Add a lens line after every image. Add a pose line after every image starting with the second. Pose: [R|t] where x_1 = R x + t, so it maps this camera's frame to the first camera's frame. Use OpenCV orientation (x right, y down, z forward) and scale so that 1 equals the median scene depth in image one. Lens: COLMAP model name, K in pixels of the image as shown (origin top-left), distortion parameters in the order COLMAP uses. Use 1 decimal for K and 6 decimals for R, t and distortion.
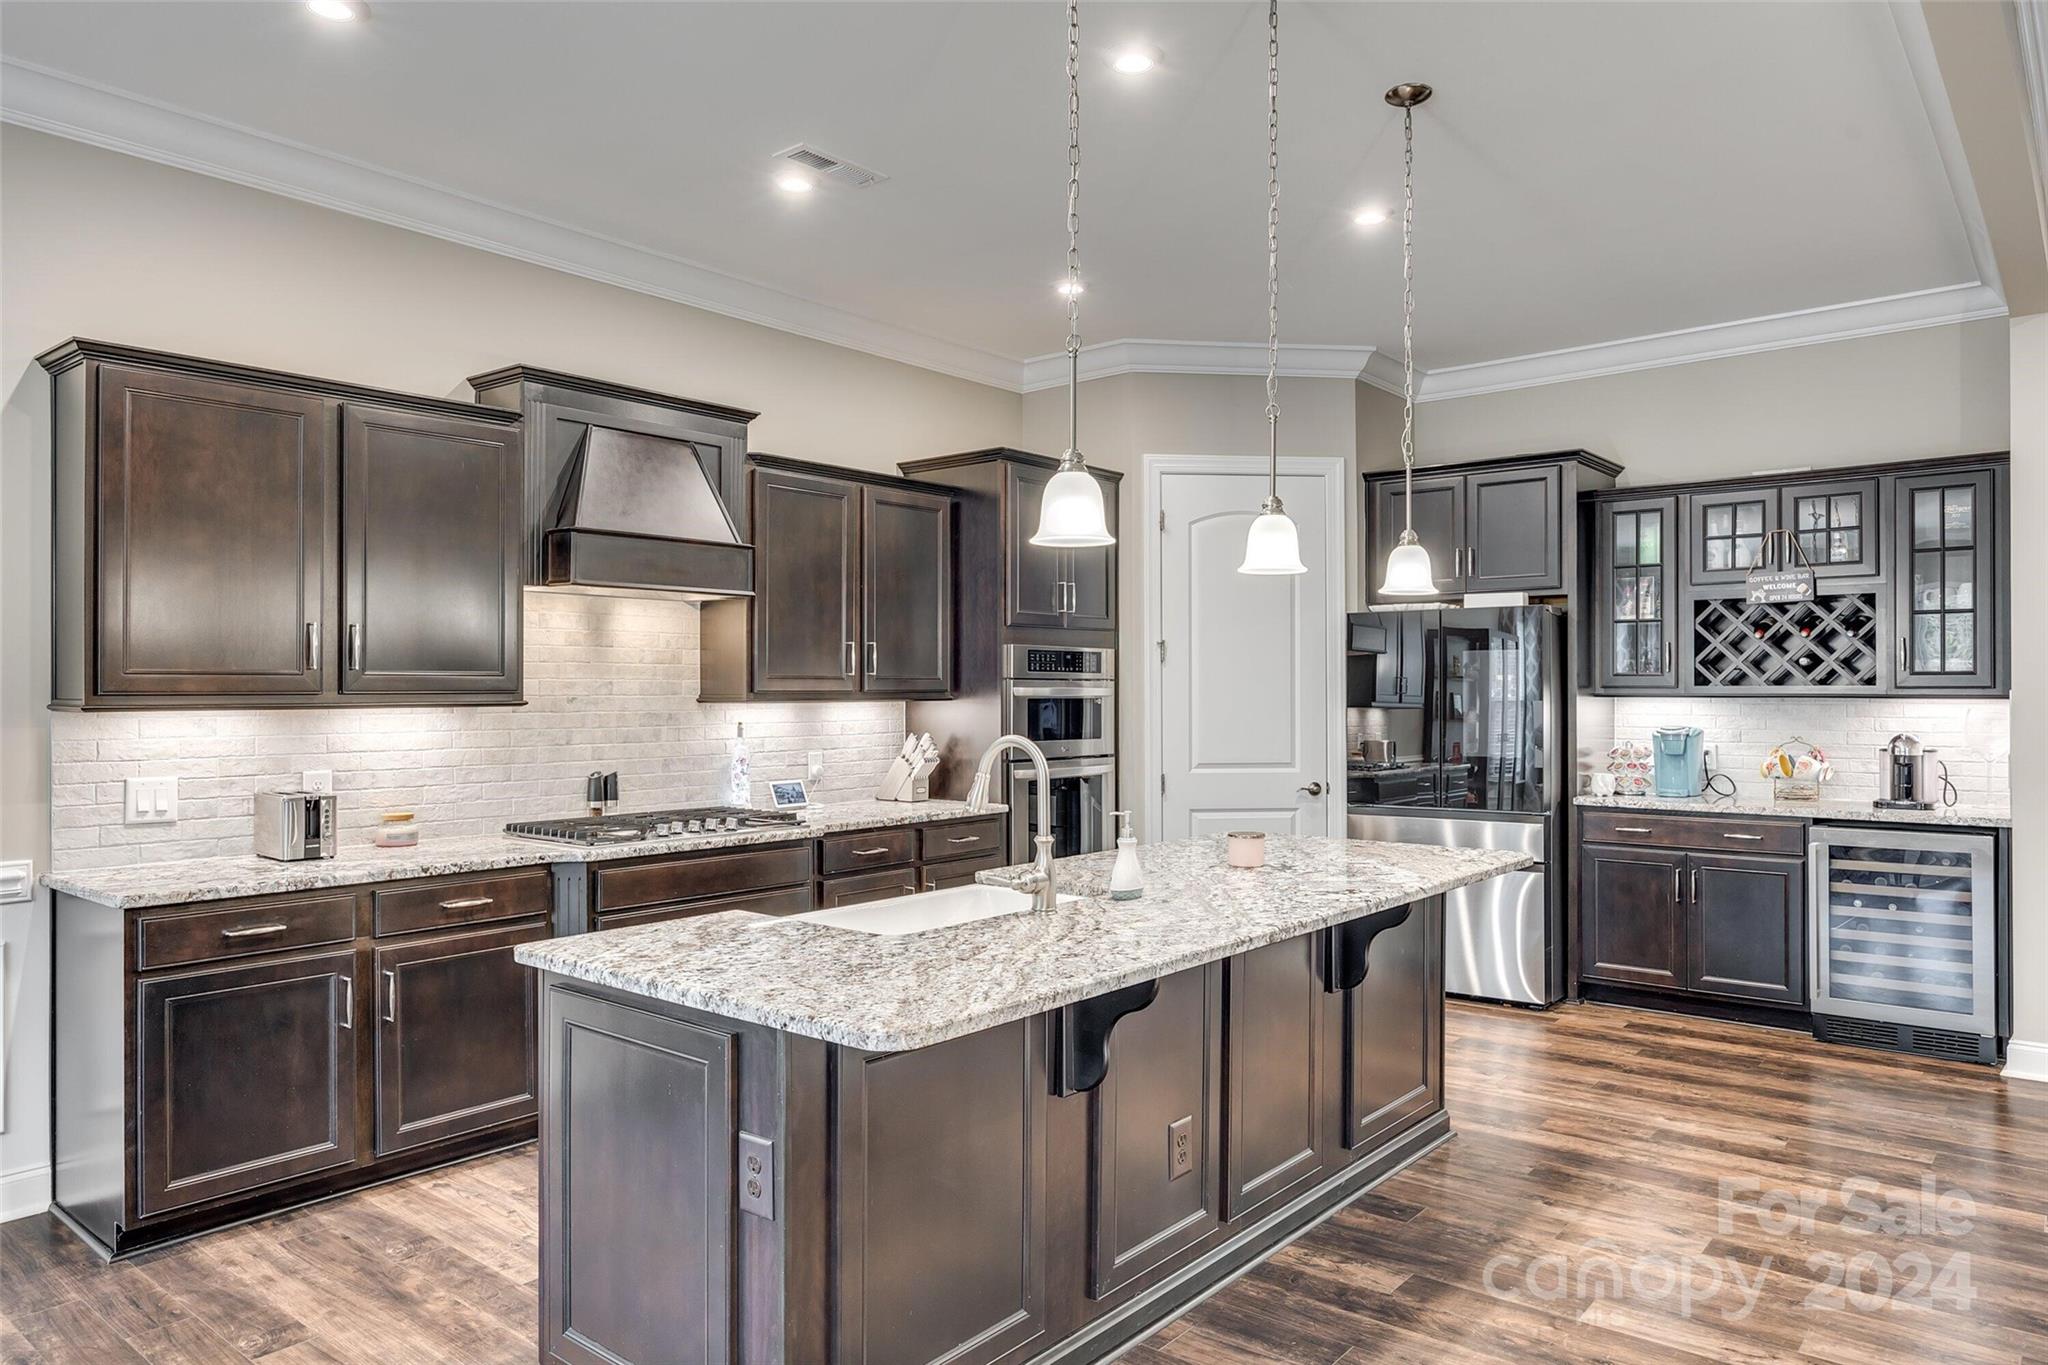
lens RADIAL K [[1320.9, 0, 1020.8], [0, 1320.9, 691.2], [0, 0, 1]] dist [-0.002386, -0.003187]
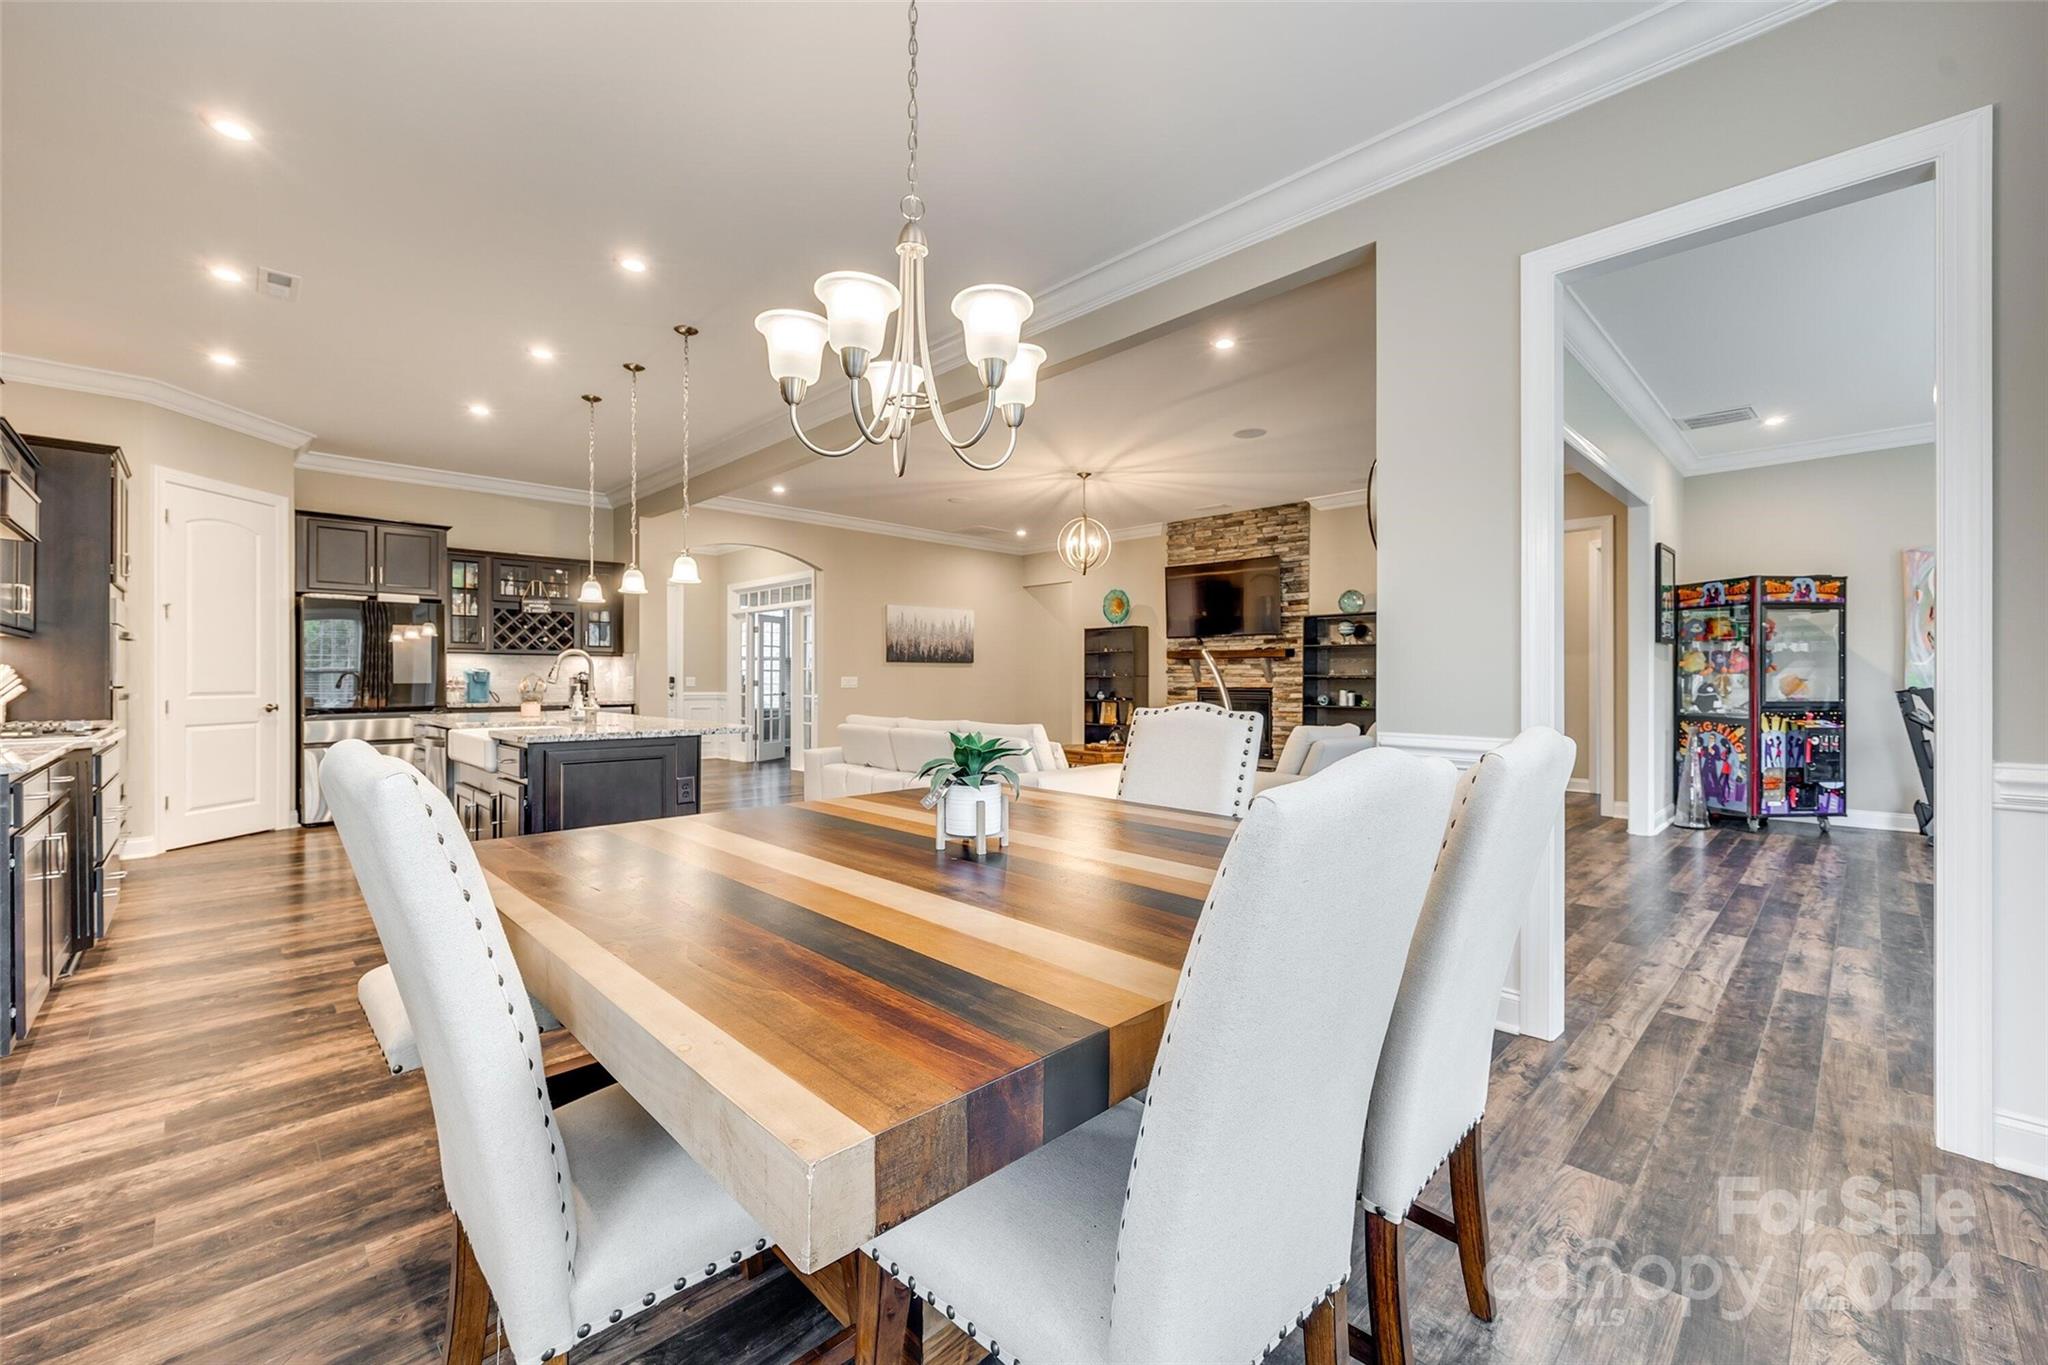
lens RADIAL K [[820.1, 0, 1028.5], [0, 820.1, 698.0], [0, 0, 1]] dist [-0.001597, -0.001250]
pose [[0.098507, -0.023711, 0.994854, -0.911537], [0.000984, 0.999718, 0.023730, 0.056835], [-0.995136, -0.001358, 0.098502, 0.029283]]
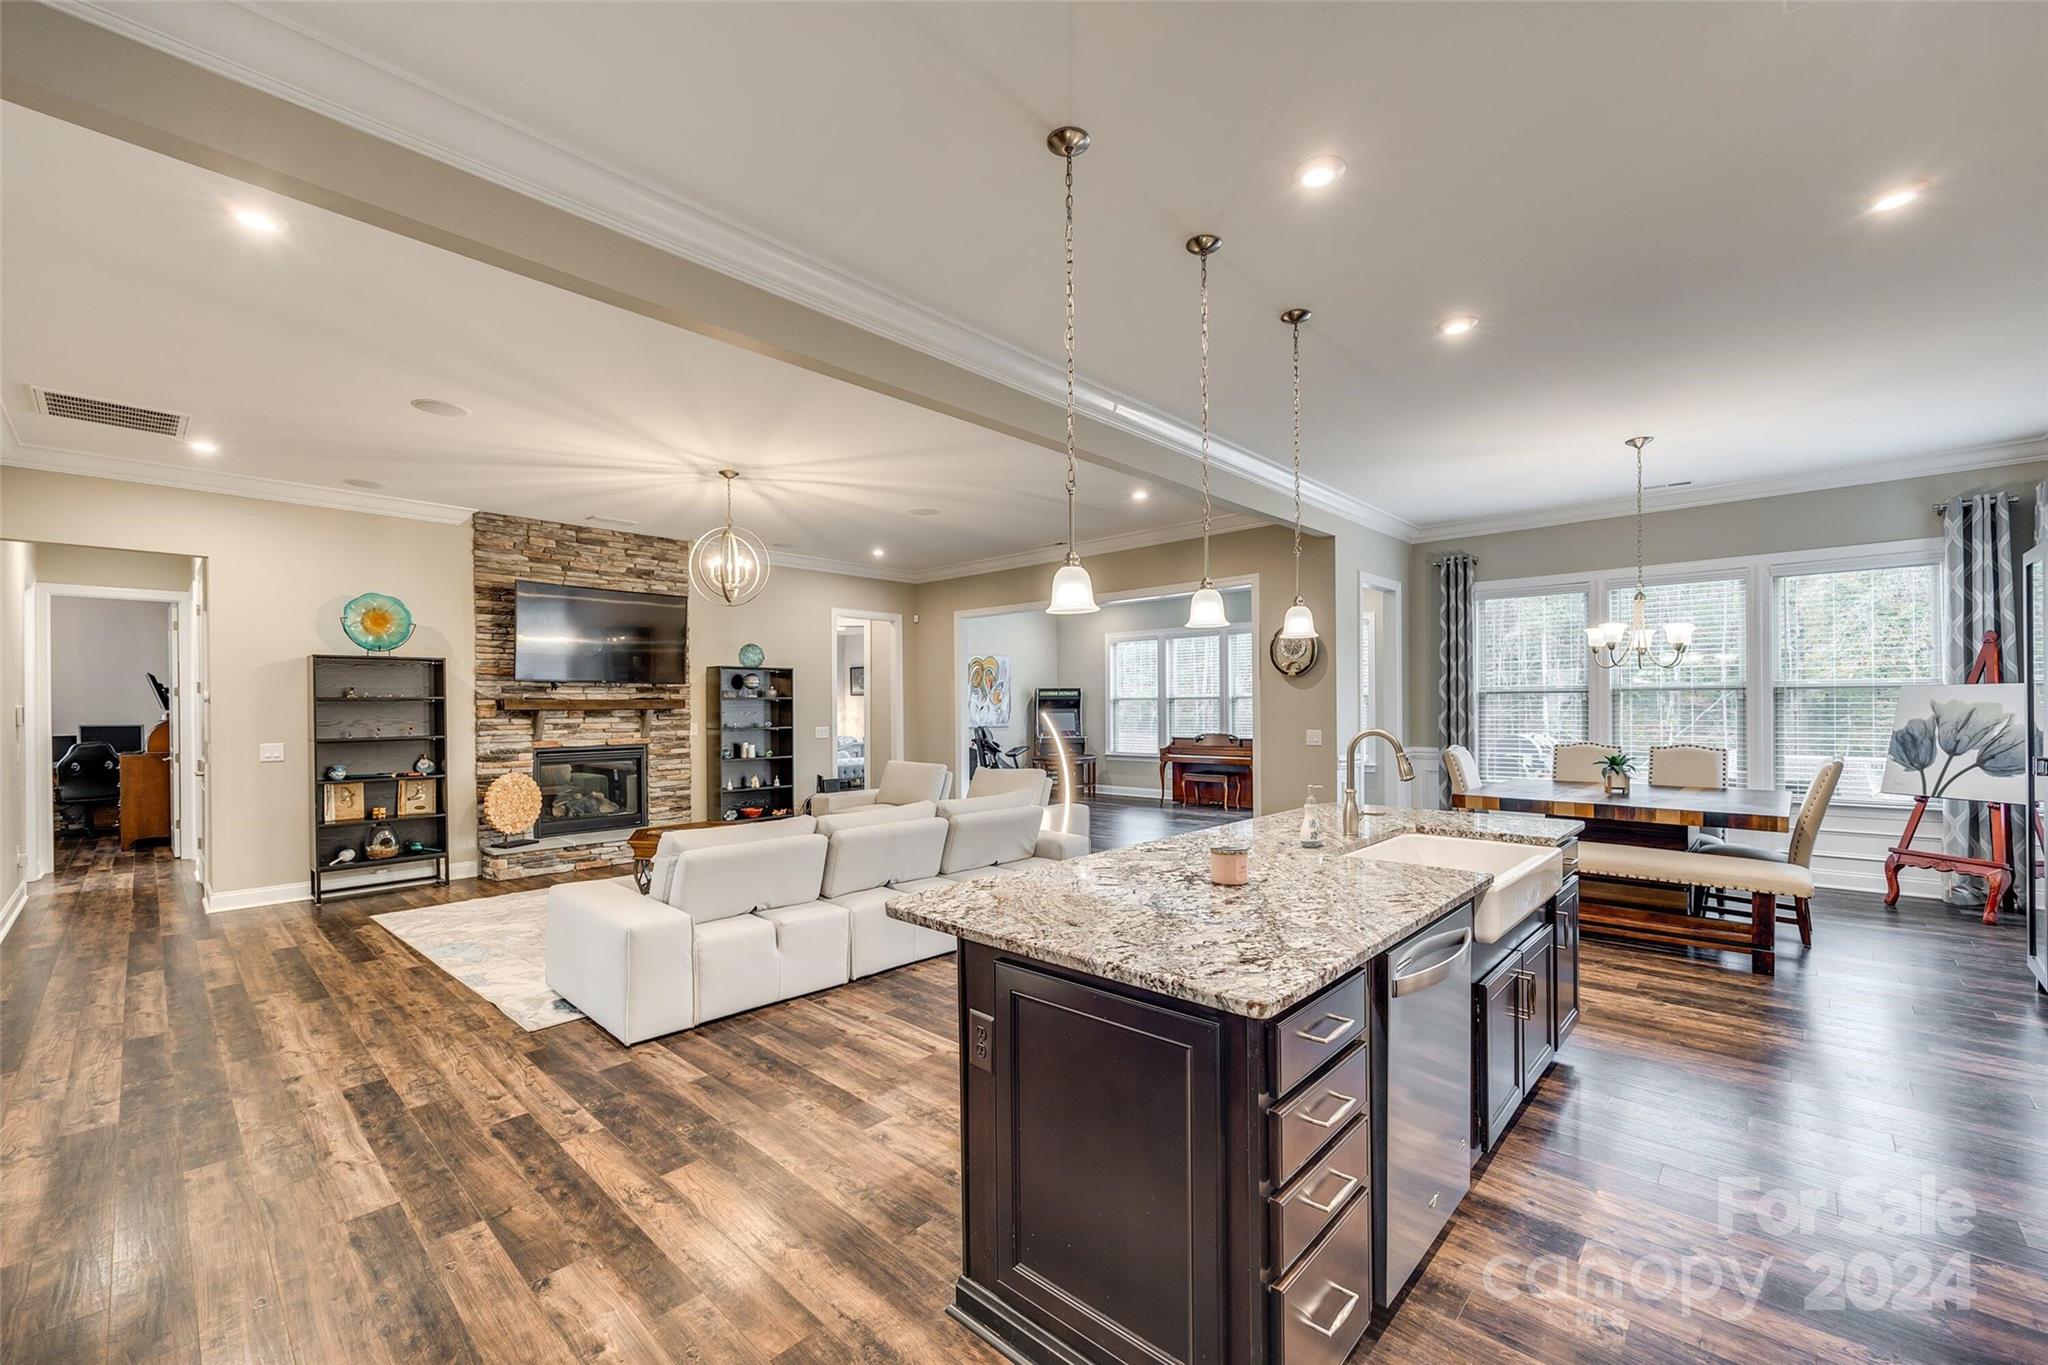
lens RADIAL K [[820.1, 0, 1020.7], [0, 820.1, 715.0], [0, 0, 1]] dist [-0.001597, -0.001250]
pose [[-0.998017, 0.007337, 0.062523, 0.244659], [0.008270, 0.999858, 0.014676, -0.000110], [-0.062407, 0.015163, -0.997936, 1.322479]]
